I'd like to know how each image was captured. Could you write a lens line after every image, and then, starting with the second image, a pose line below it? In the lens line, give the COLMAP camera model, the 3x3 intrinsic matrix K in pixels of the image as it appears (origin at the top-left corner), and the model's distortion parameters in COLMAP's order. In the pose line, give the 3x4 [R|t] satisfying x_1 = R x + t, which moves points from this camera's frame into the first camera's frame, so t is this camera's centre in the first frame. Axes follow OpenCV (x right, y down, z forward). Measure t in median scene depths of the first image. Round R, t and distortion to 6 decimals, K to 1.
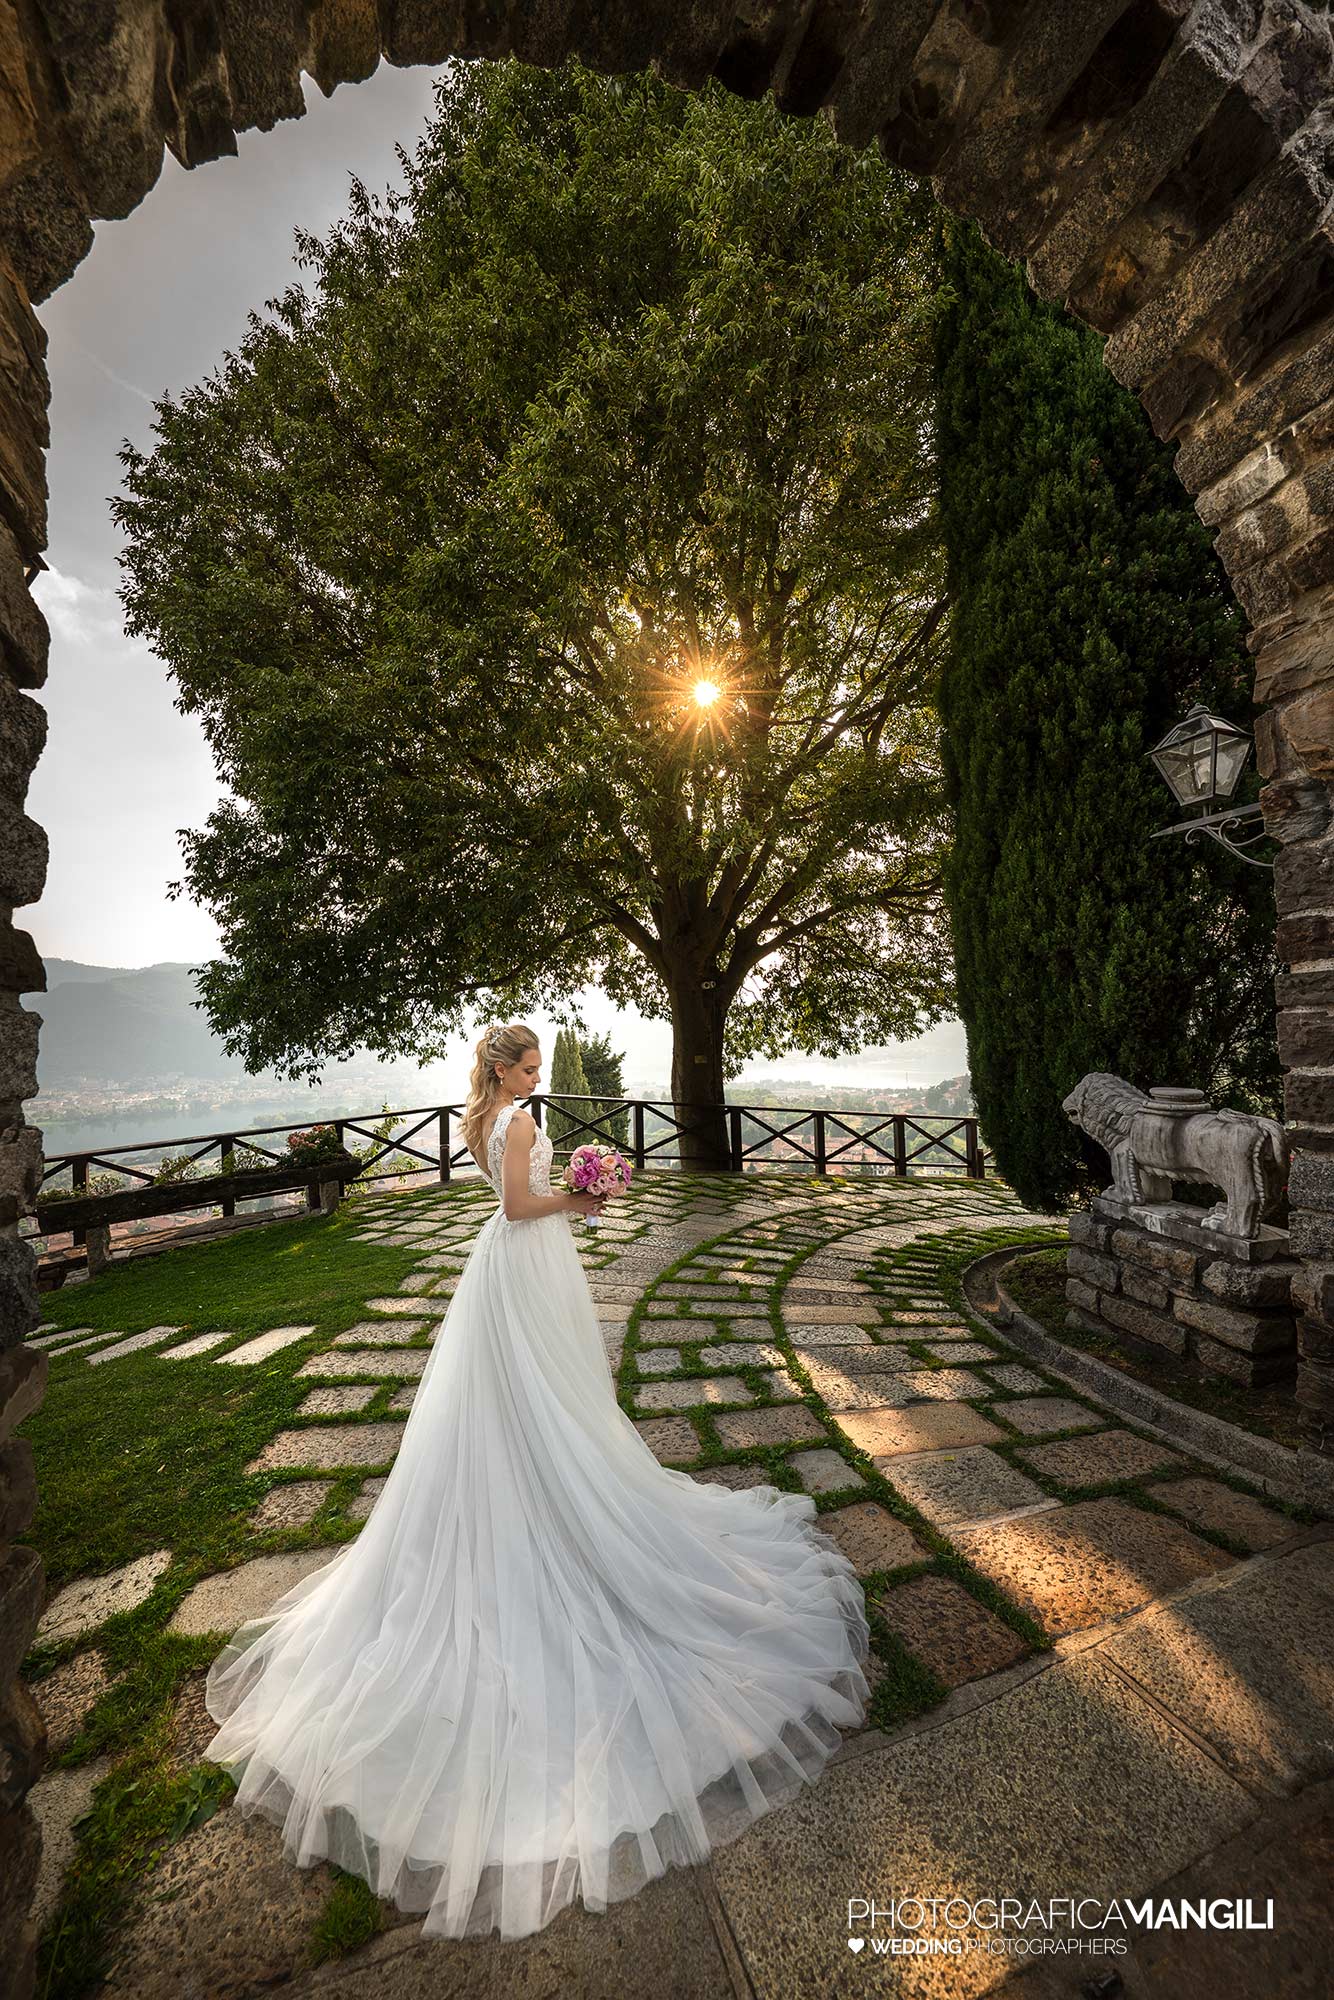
lens RADIAL K [[768.4, 0, 698.8], [0, 768.4, 999.5], [0, 0, 1]] dist [-0.019960, 0.000056]
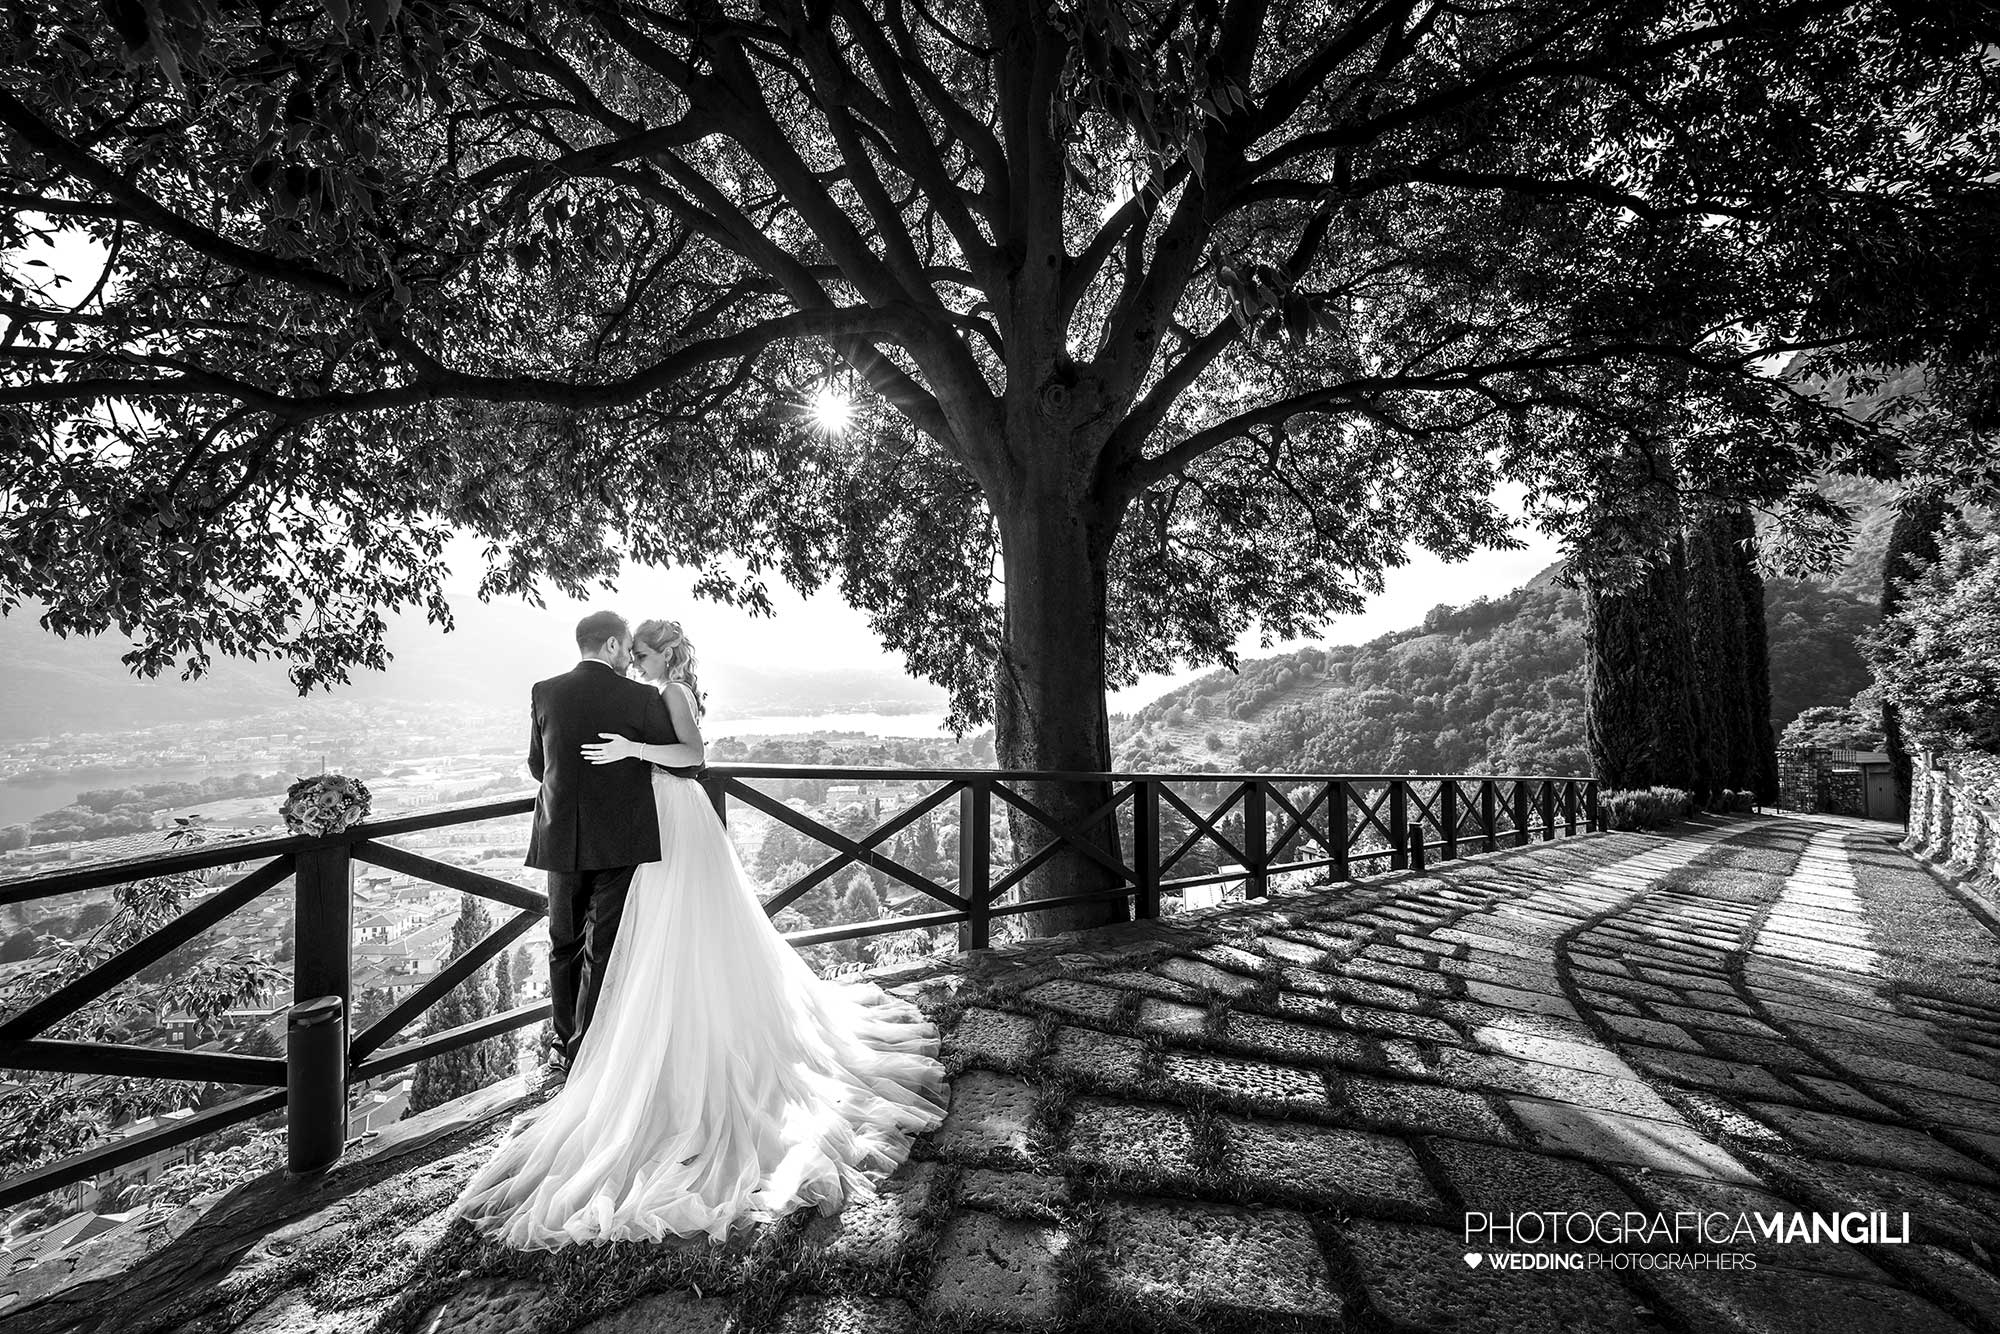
lens RADIAL K [[785.2, 0, 1003.6], [0, 785.2, 645.1], [0, 0, 1]] dist [0.021155, 0.000018]
pose [[0.953861, 0.026936, 0.299038, -0.258856], [-0.026708, 0.999632, -0.004851, 0.095324], [-0.299059, -0.003360, 0.954229, 0.877604]]
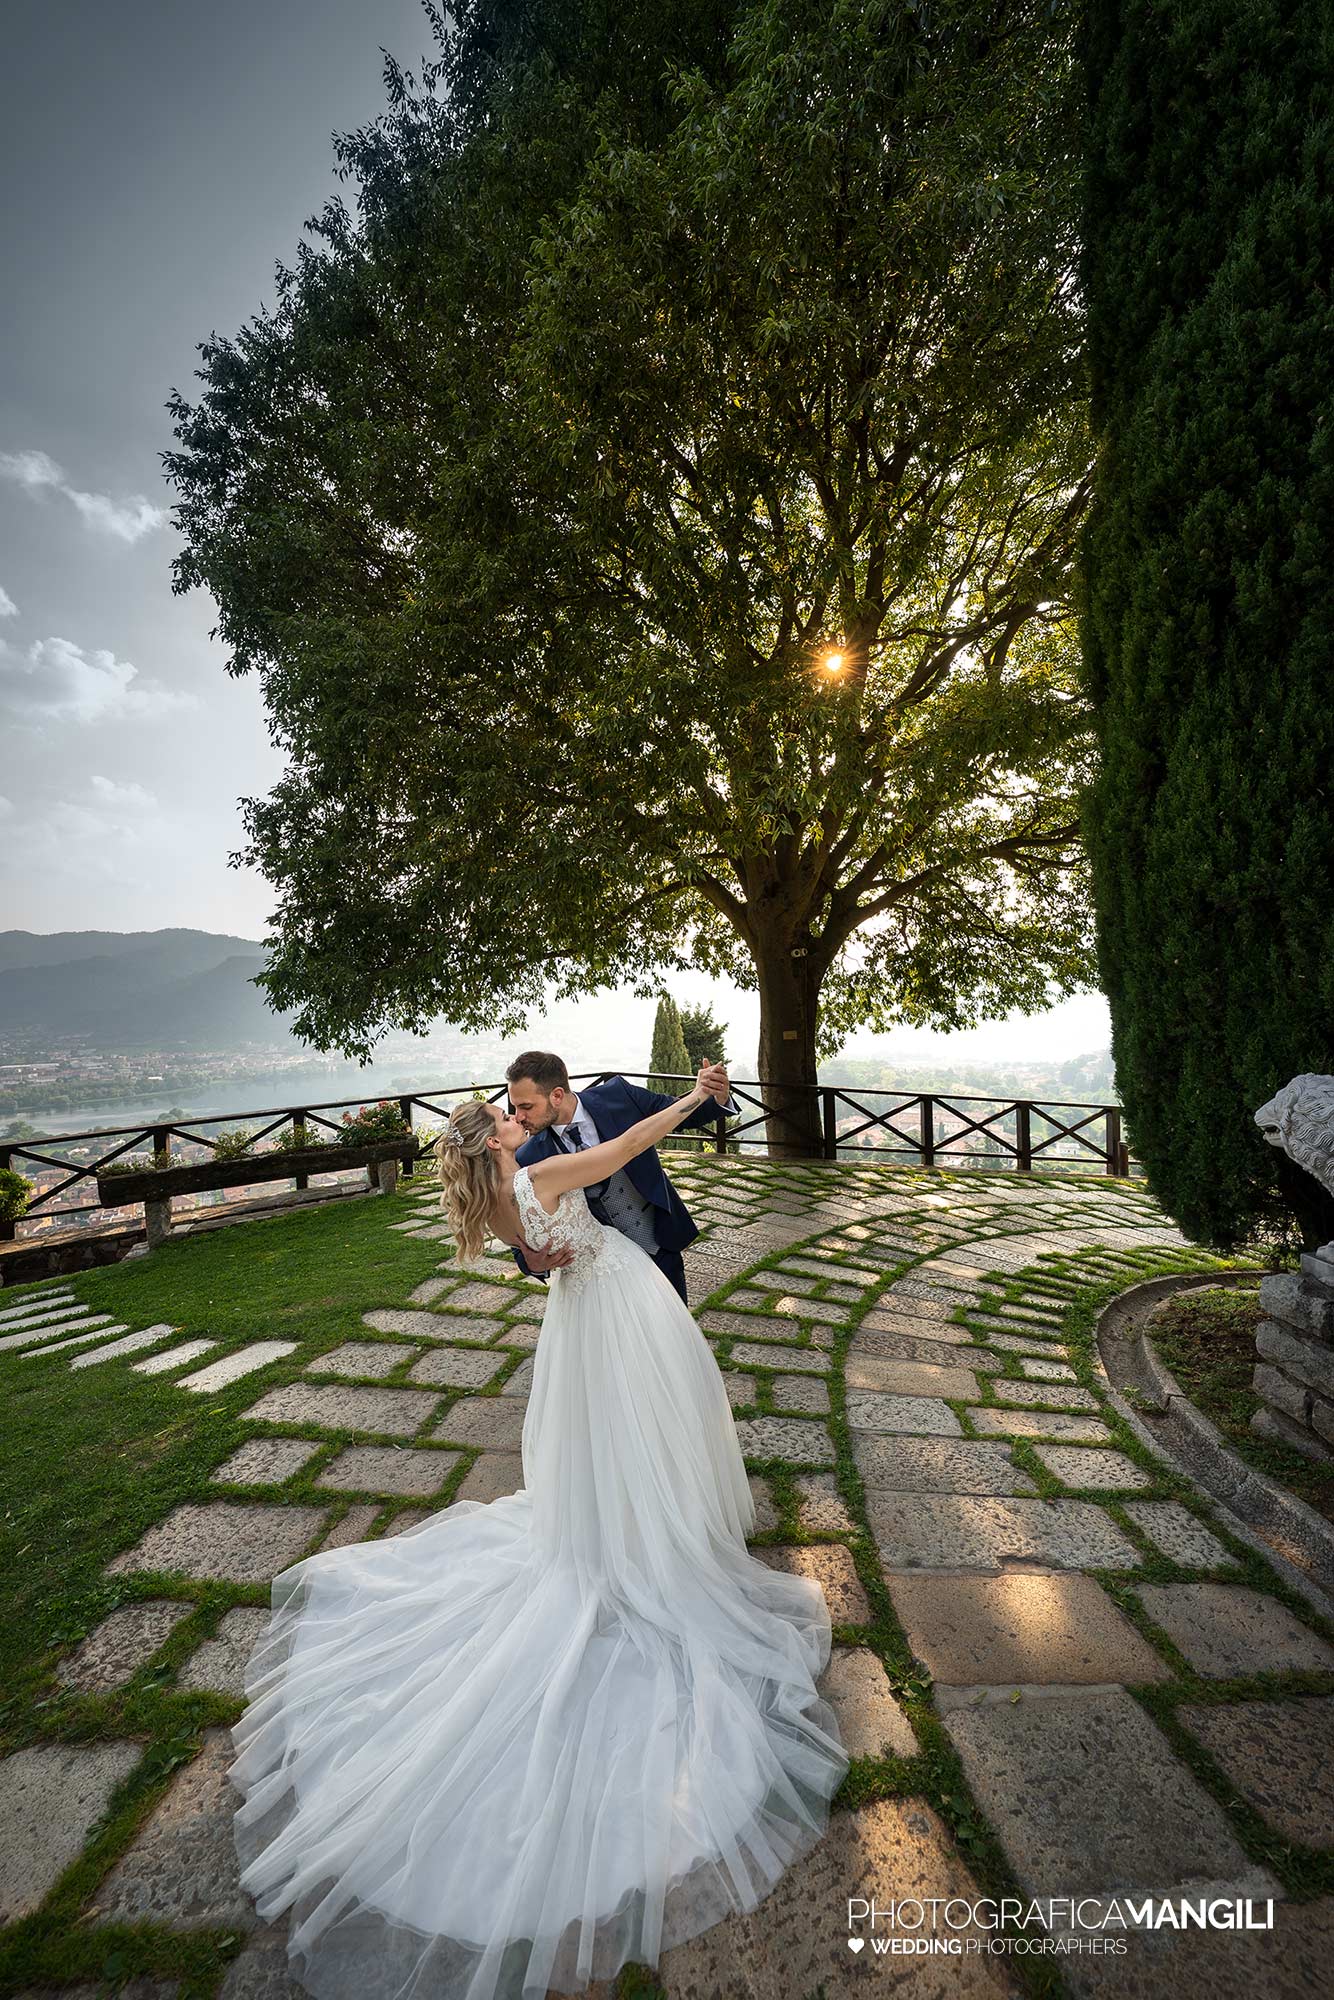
lens RADIAL K [[765.0, 0, 664.3], [0, 765.0, 1007.1], [0, 0, 1]] dist [-0.029818, 0.009662]
pose [[0.981067, 0.003631, -0.193636, 0.046660], [0.006174, 0.998730, 0.050010, -0.001647], [0.193572, -0.050259, 0.979798, 0.136207]]
